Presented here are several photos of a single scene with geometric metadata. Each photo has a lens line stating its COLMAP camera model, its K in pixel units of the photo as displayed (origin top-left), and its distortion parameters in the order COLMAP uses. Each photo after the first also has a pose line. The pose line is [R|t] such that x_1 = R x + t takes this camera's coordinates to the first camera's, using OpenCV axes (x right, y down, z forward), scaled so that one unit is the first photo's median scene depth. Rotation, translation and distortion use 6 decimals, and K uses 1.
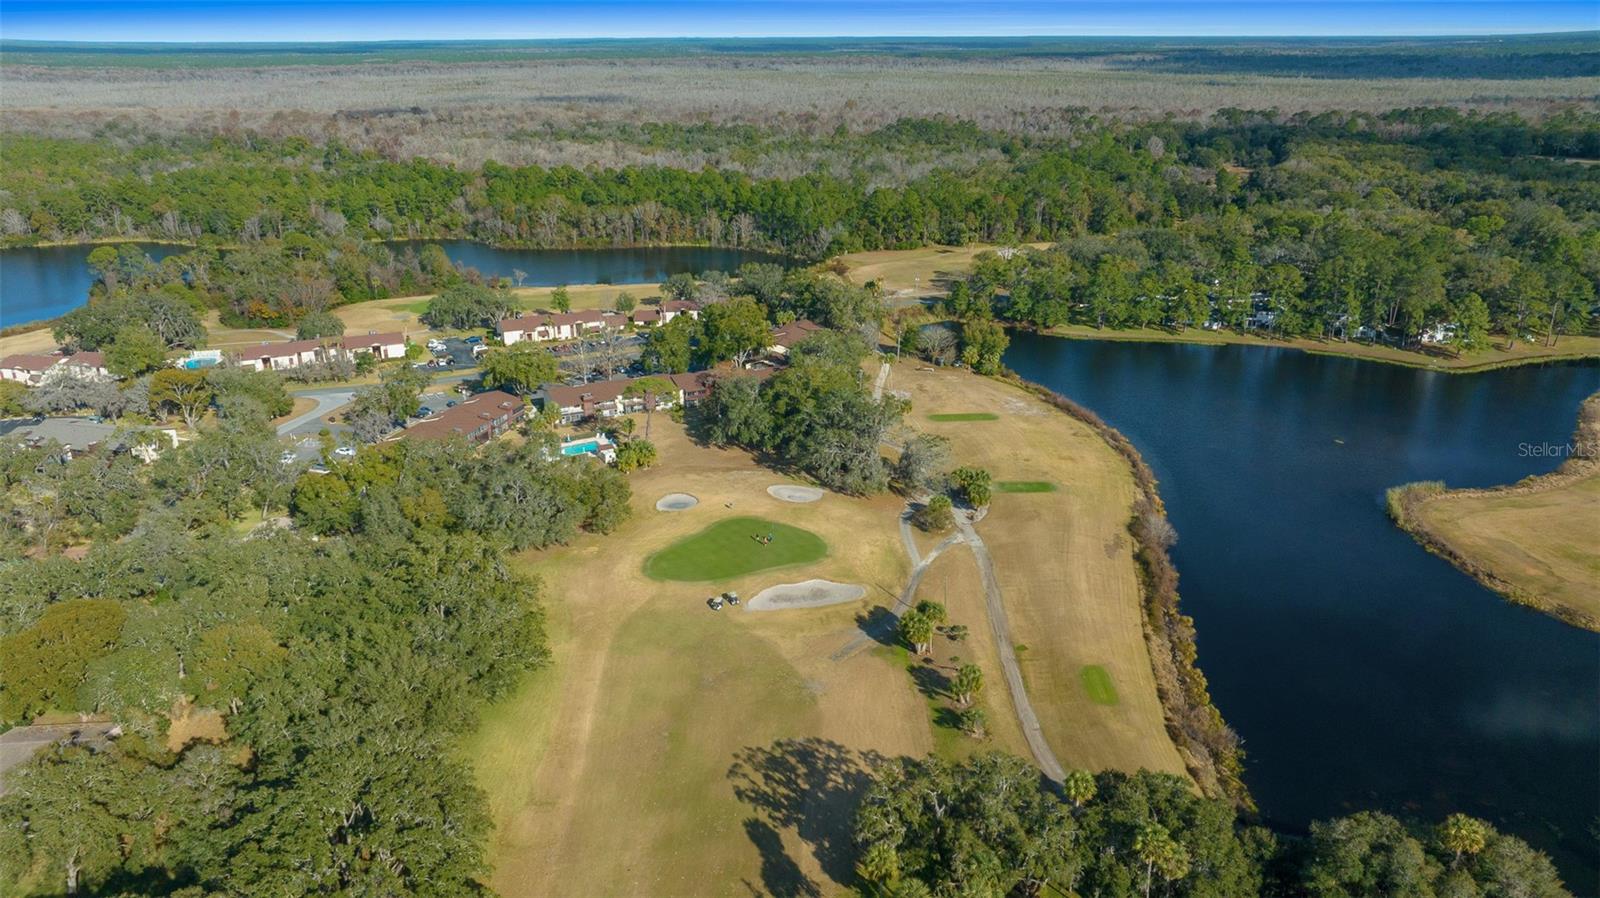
lens RADIAL K [[1116.3, 0, 800.0], [0, 1116.3, 449.0], [0, 0, 1]] dist [-0.025633, 0.004750]
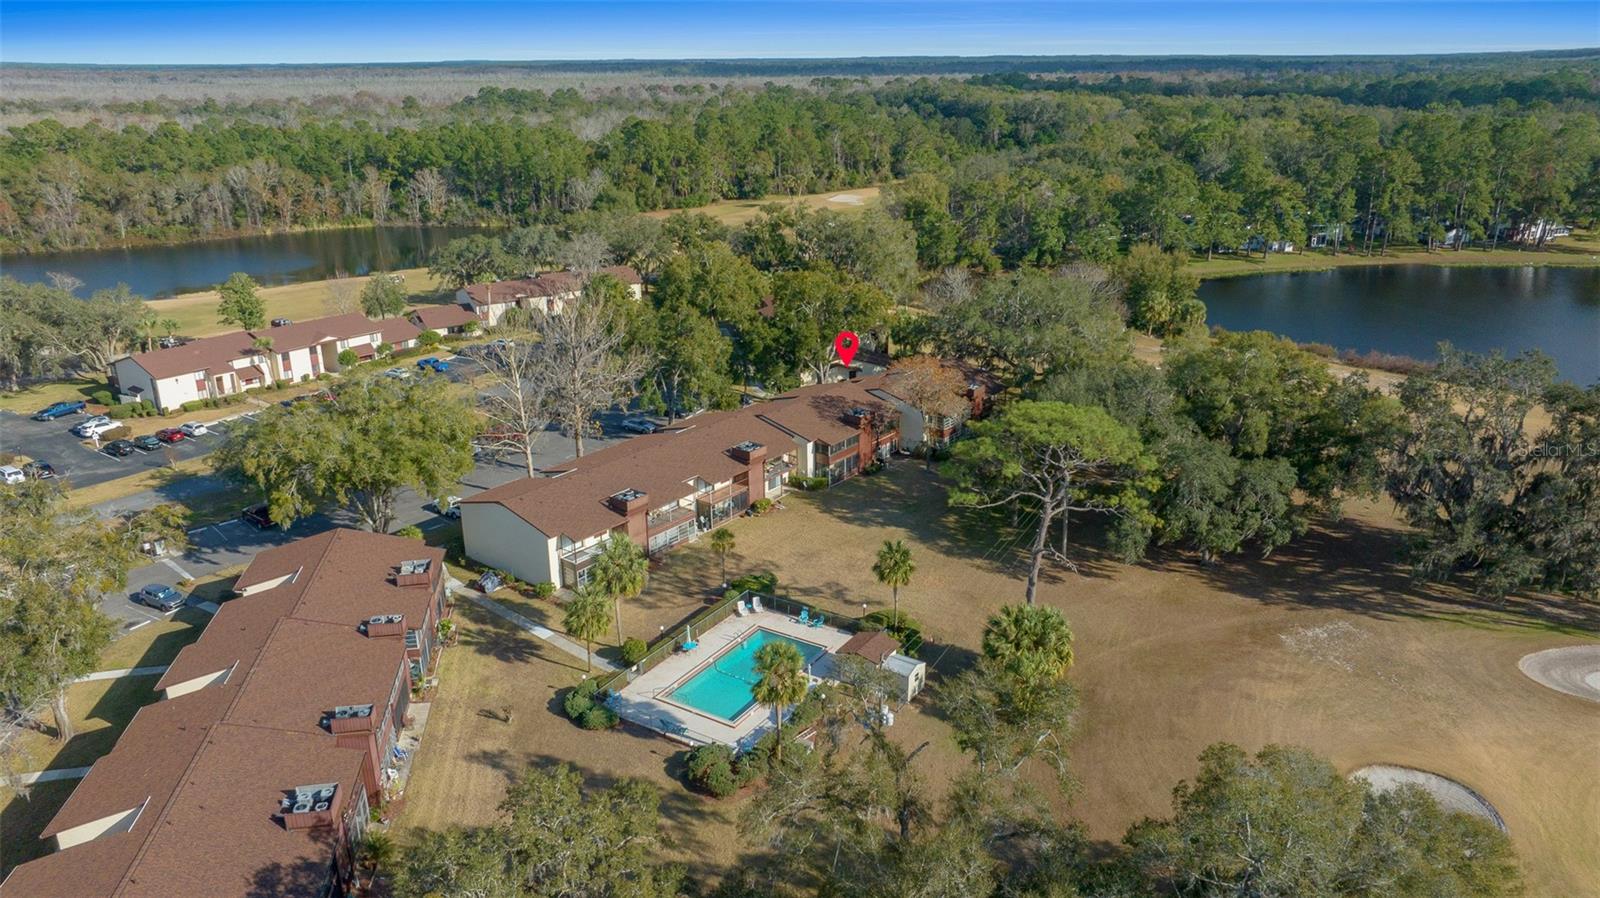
lens RADIAL K [[1116.3, 0, 800.0], [0, 1116.3, 449.0], [0, 0, 1]] dist [-0.025633, 0.004750]
pose [[0.885832, -0.153105, 0.438019, -0.160434], [0.163423, 0.986452, 0.014305, -0.031376], [-0.434275, 0.058911, 0.898852, 0.356263]]
